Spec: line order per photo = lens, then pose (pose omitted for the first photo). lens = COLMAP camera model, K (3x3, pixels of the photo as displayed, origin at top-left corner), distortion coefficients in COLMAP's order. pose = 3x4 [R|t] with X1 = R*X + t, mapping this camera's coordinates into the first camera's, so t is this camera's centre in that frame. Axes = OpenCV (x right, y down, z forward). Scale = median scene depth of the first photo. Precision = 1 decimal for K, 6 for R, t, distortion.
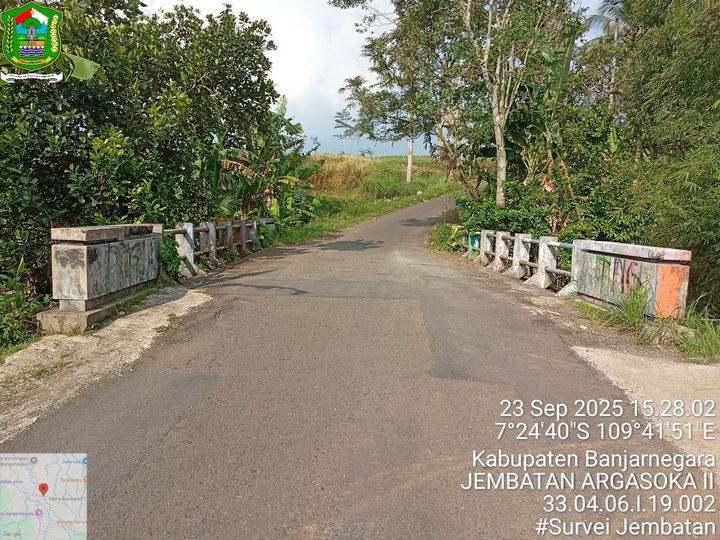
lens RADIAL K [[552.0, 0, 360.0], [0, 552.0, 270.0], [0, 0, 1]] dist [-0.003894, -0.005118]
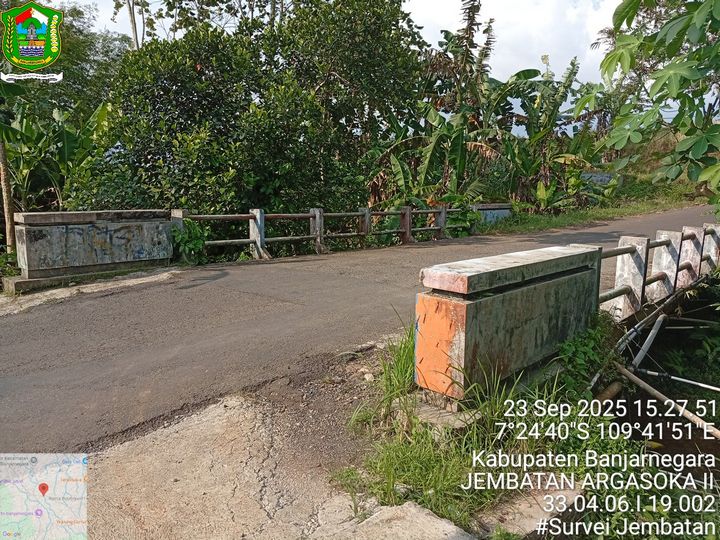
lens RADIAL K [[552.0, 0, 360.0], [0, 552.0, 270.0], [0, 0, 1]] dist [-0.003894, -0.005118]
pose [[0.747798, 0.083451, -0.658661, 0.540525], [-0.064187, 0.996509, 0.053382, -0.037543], [0.660817, 0.002359, 0.750544, 0.337523]]
